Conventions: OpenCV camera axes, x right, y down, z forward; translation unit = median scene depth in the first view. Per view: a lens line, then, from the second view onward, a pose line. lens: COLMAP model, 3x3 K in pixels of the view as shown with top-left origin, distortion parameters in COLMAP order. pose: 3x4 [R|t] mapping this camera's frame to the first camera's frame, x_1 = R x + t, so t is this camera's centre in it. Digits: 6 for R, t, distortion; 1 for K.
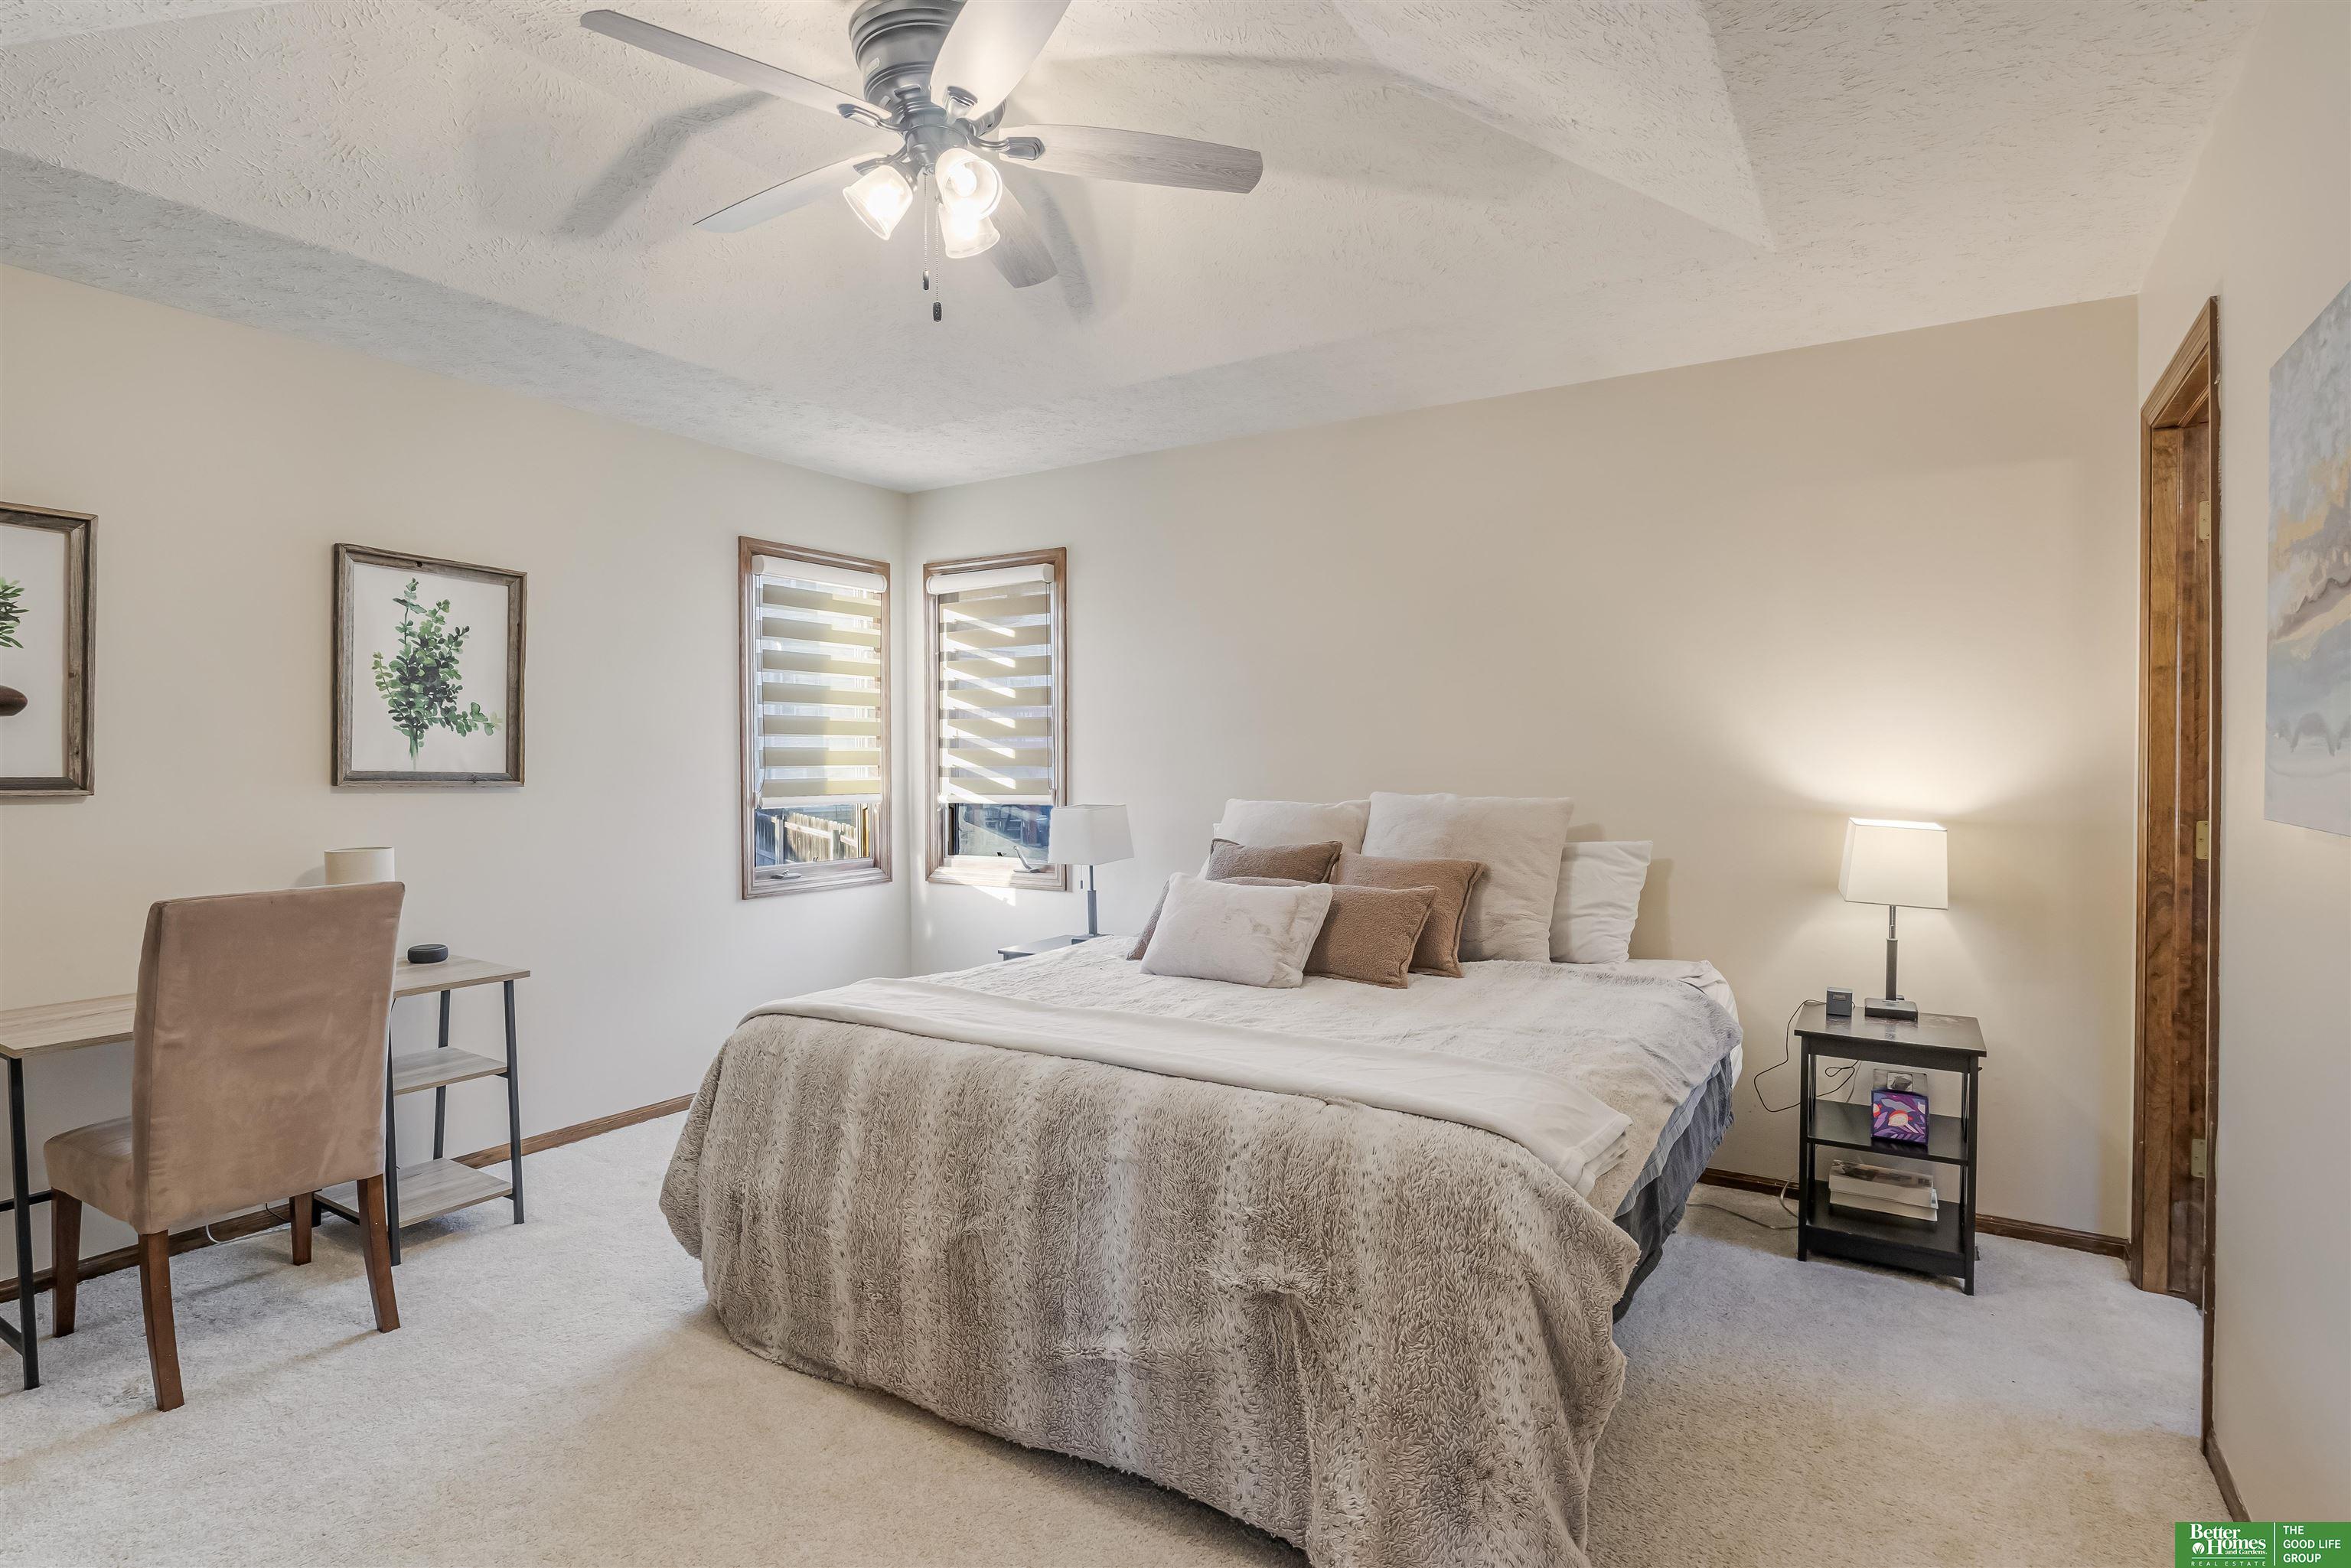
lens RADIAL K [[1199.8, 0, 1194.0], [0, 1199.8, 759.9], [0, 0, 1]] dist [-0.005763, 0.000132]
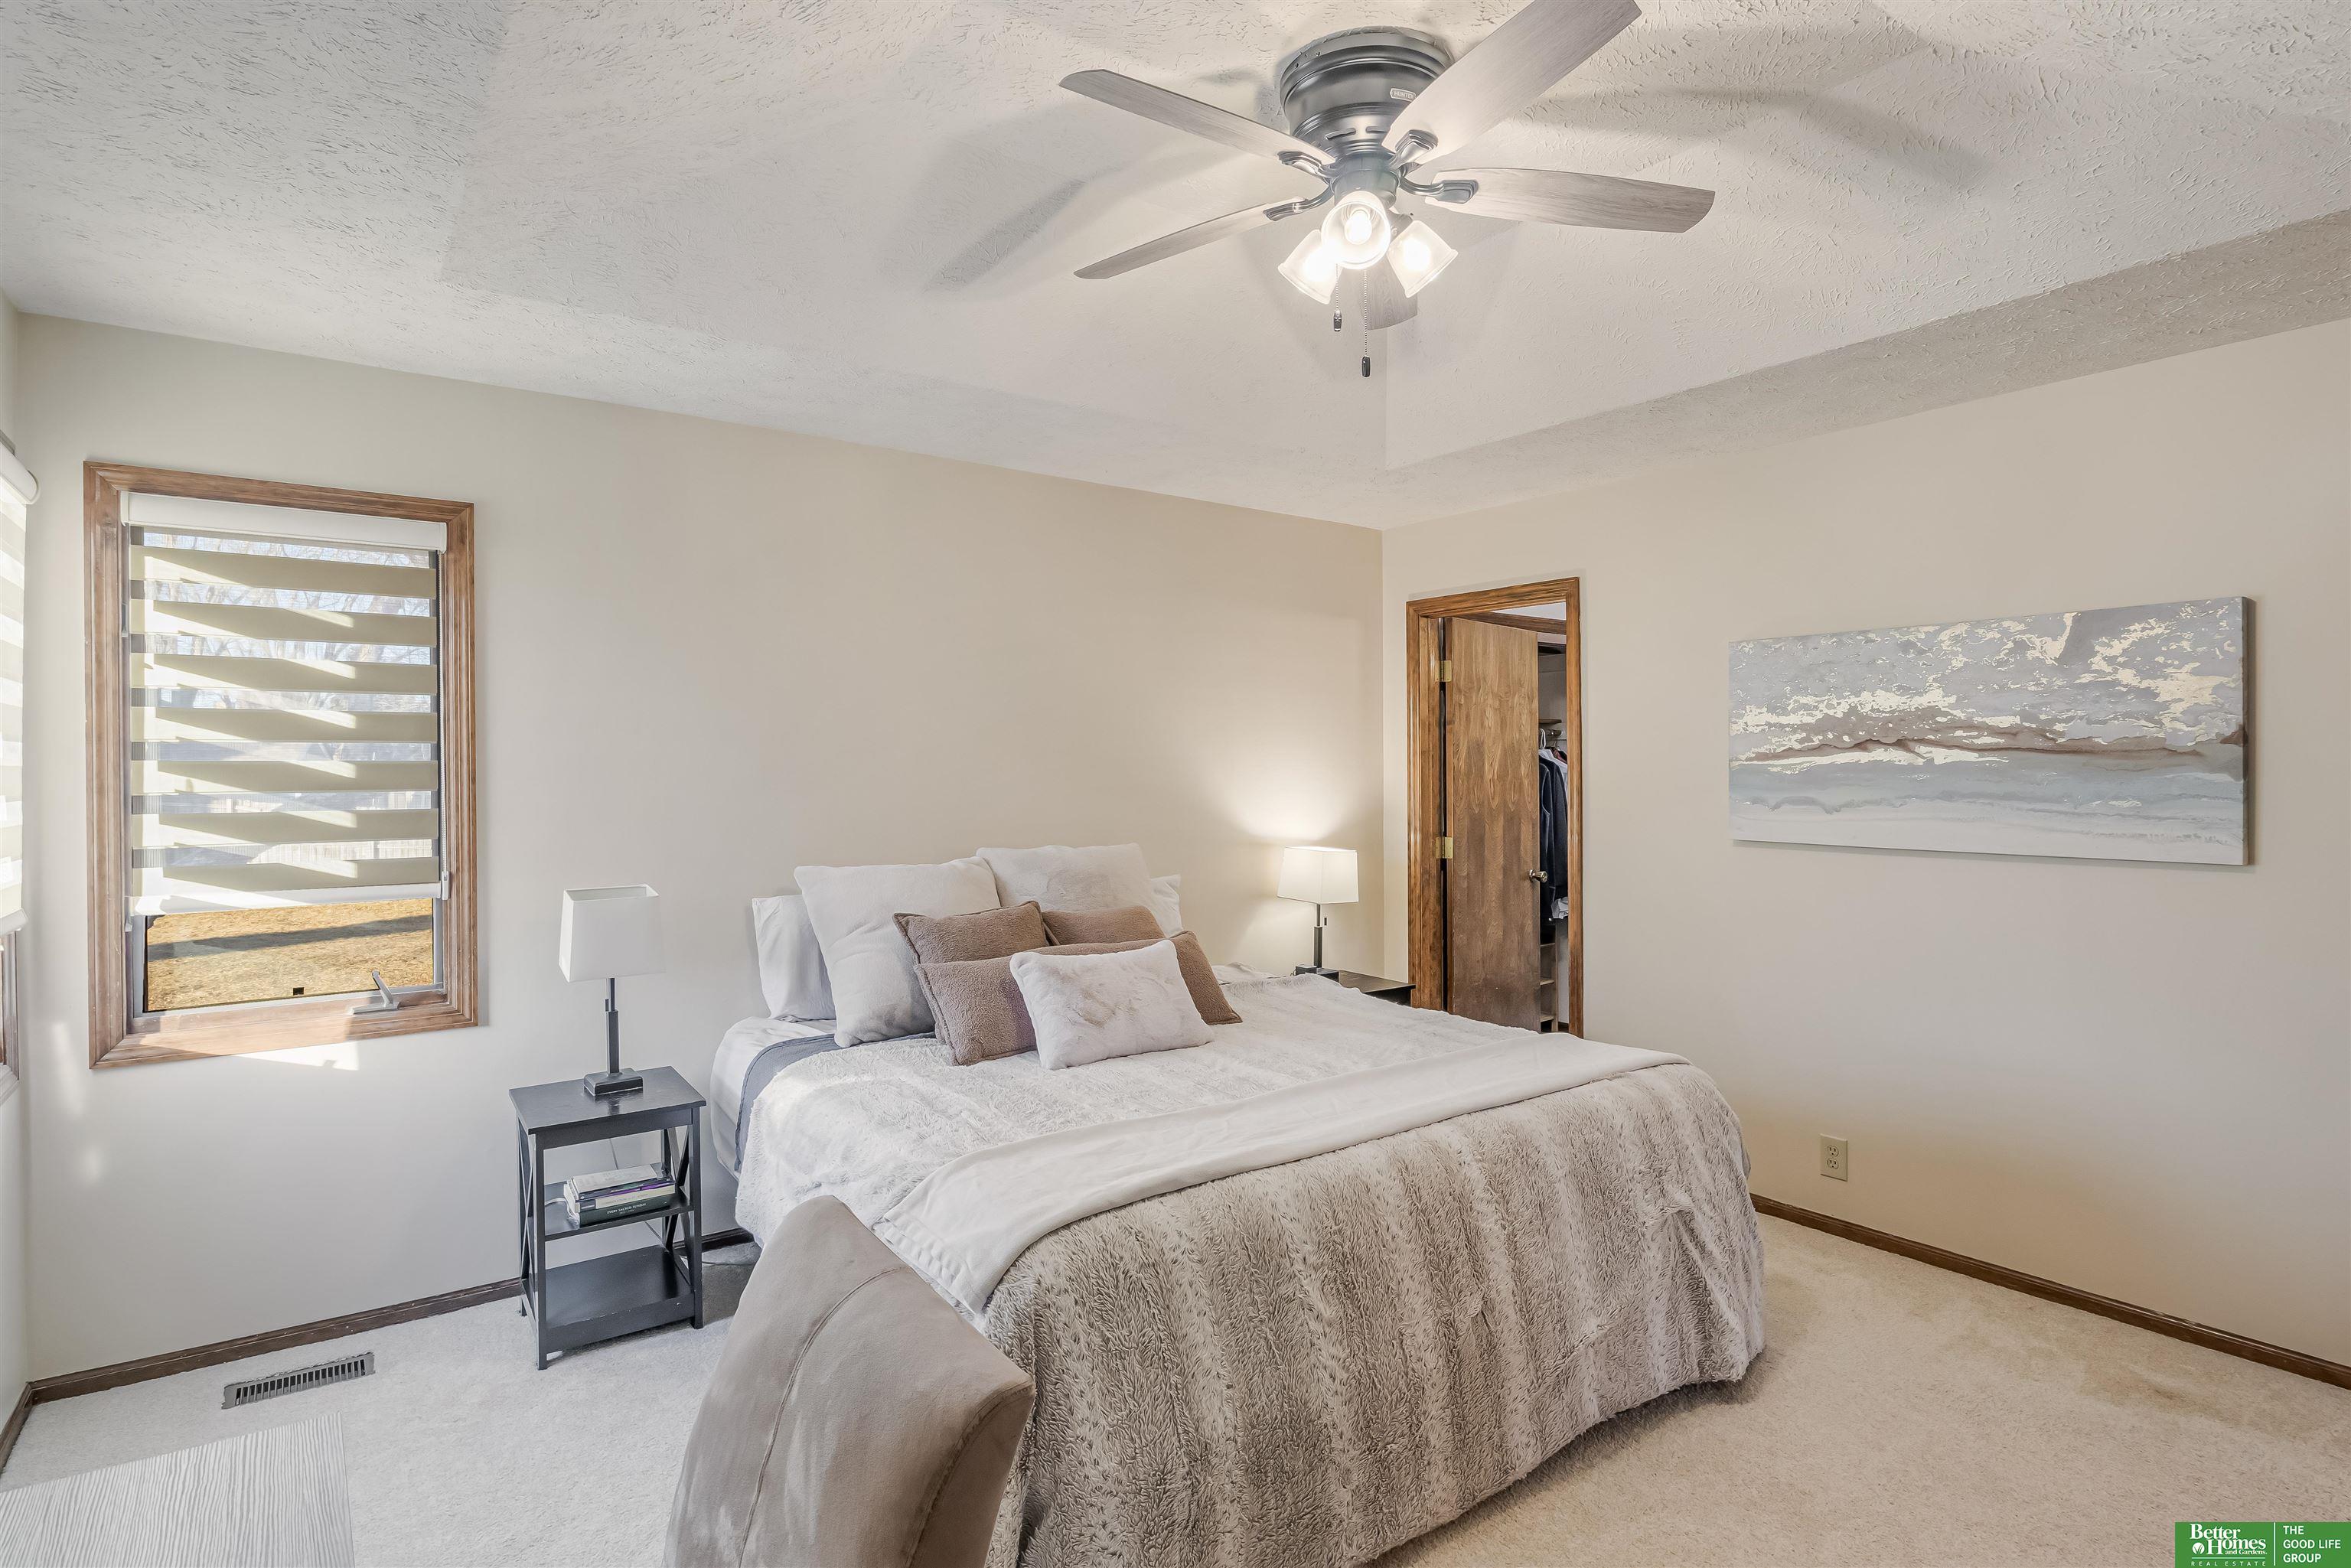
lens RADIAL K [[1206.3, 0, 1175.5], [0, 1206.3, 784.0], [0, 0, 1]] dist [-0.002388, 0.000538]
pose [[0.389165, -0.014930, 0.921047, -0.564968], [0.001662, 0.999878, 0.015506, -0.033252], [-0.921167, -0.004503, 0.389143, 0.389026]]
